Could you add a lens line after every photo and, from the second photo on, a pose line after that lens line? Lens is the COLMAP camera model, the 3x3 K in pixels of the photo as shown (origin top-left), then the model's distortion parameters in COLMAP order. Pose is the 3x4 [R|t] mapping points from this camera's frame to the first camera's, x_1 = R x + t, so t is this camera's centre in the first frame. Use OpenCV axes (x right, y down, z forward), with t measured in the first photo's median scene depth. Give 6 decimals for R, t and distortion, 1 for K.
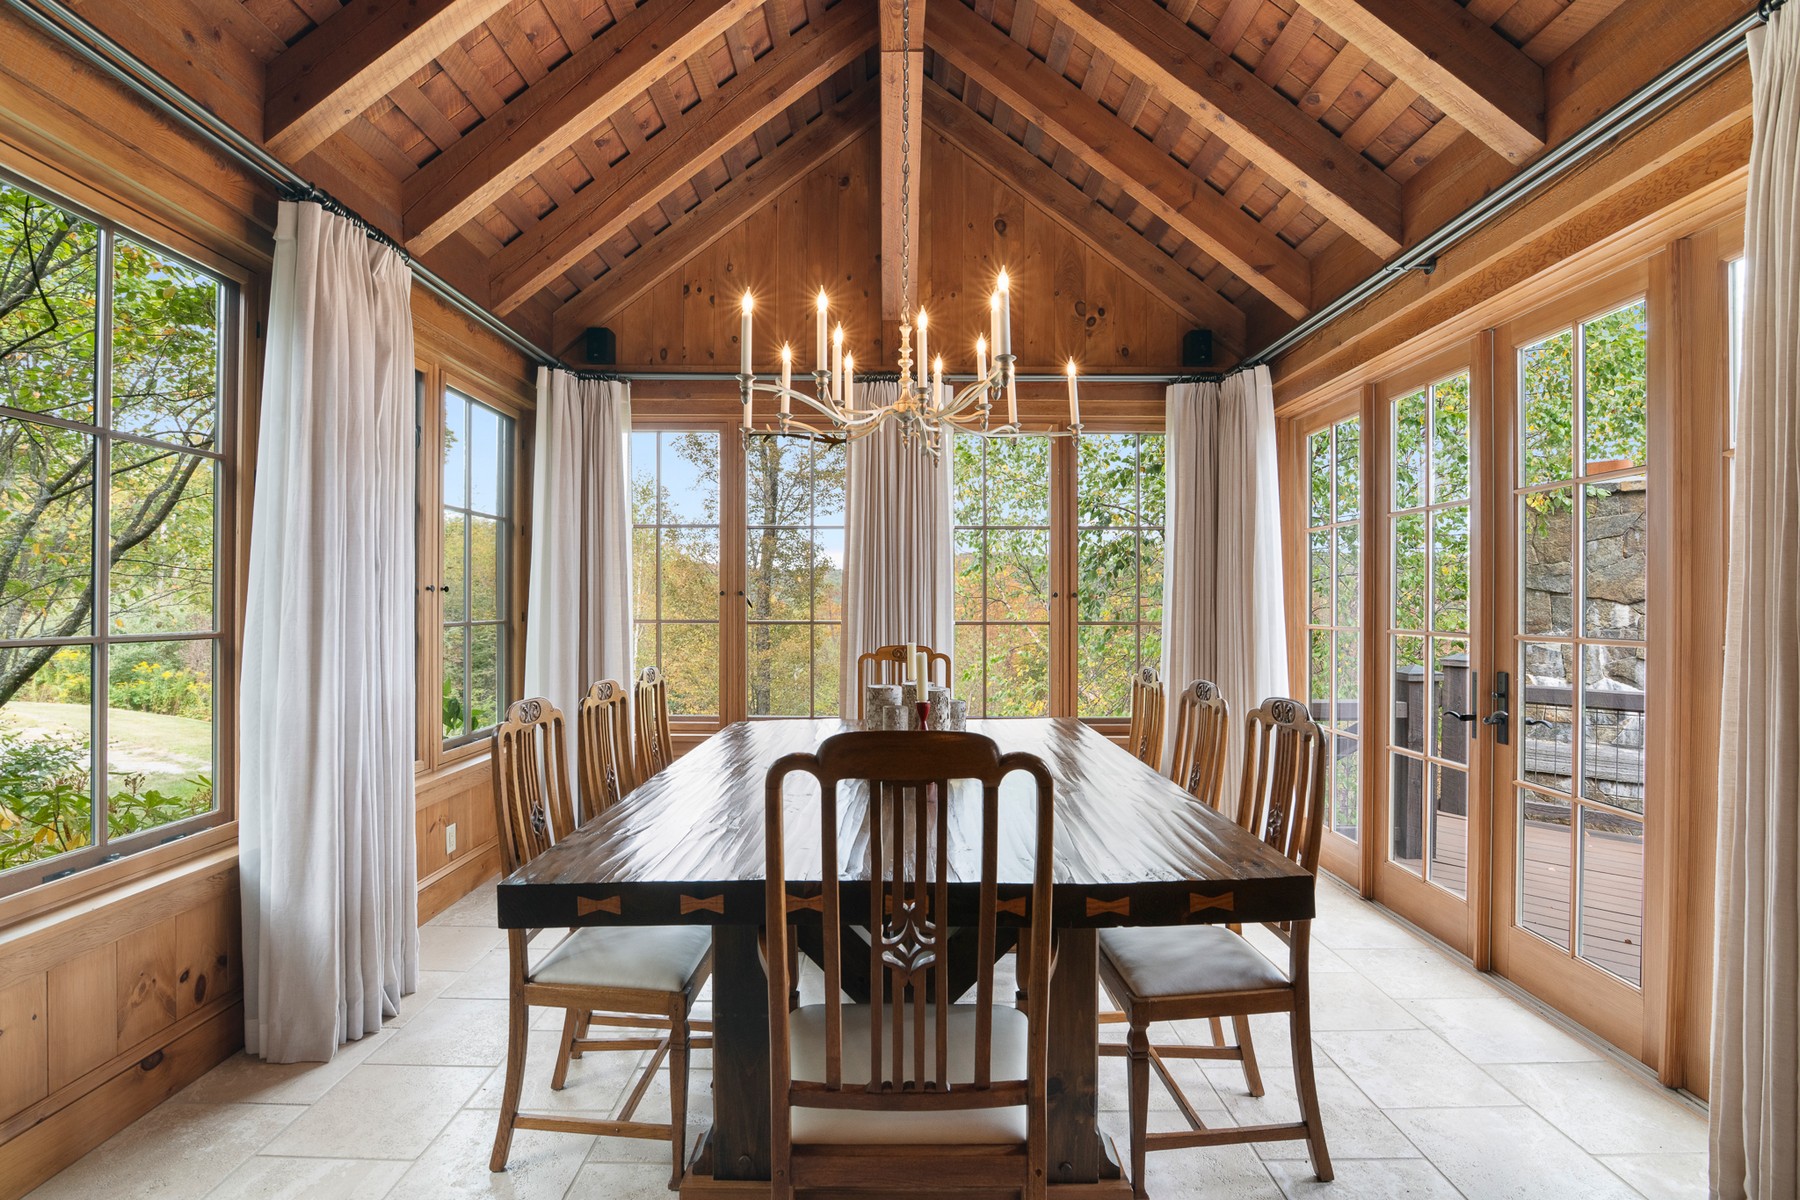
lens RADIAL K [[827.2, 0, 893.4], [0, 827.2, 599.8], [0, 0, 1]] dist [-0.018860, 0.001448]
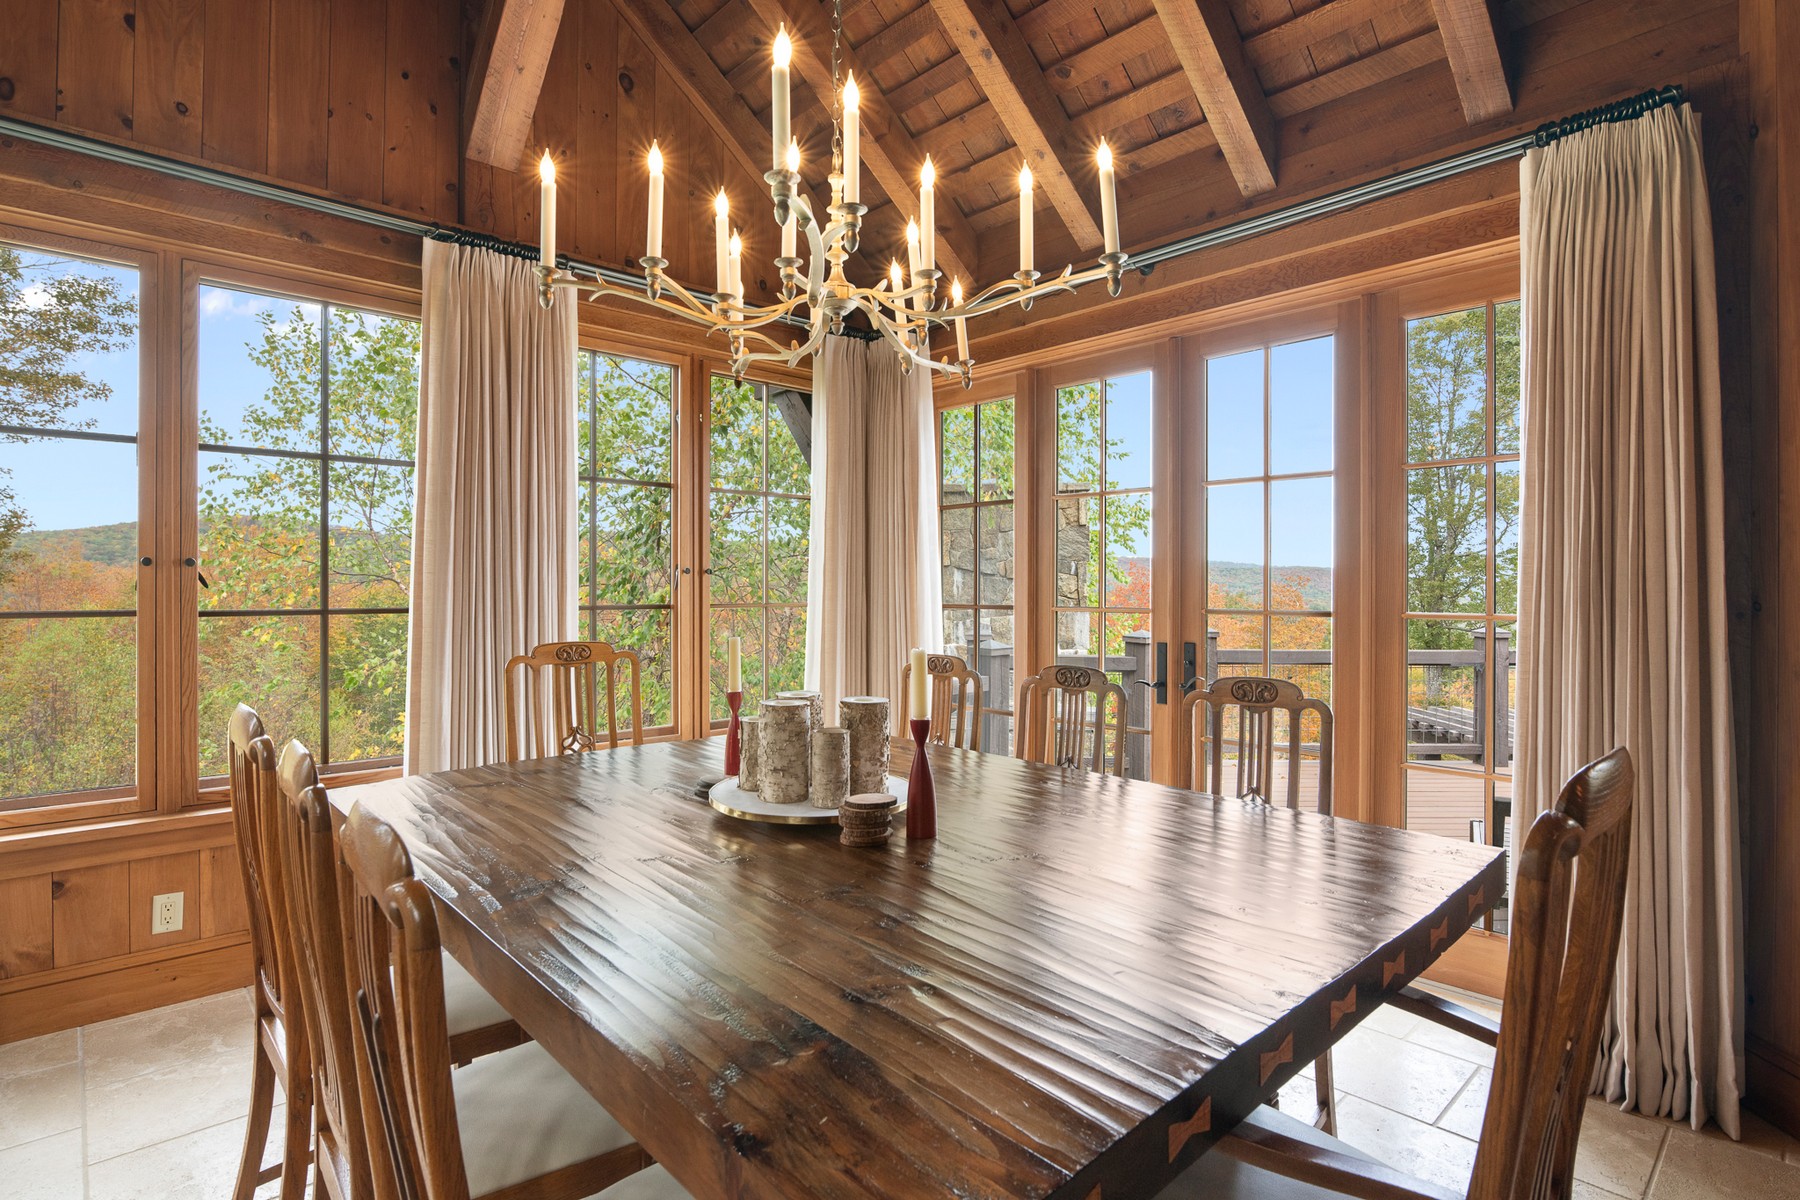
lens RADIAL K [[900.2, 0, 902.3], [0, 900.2, 591.0], [0, 0, 1]] dist [-0.030352, 0.010225]
pose [[0.730984, -0.005144, 0.682376, -0.389158], [-0.003423, 0.999931, 0.011205, 0.005665], [-0.682386, -0.010526, 0.730916, 0.355112]]
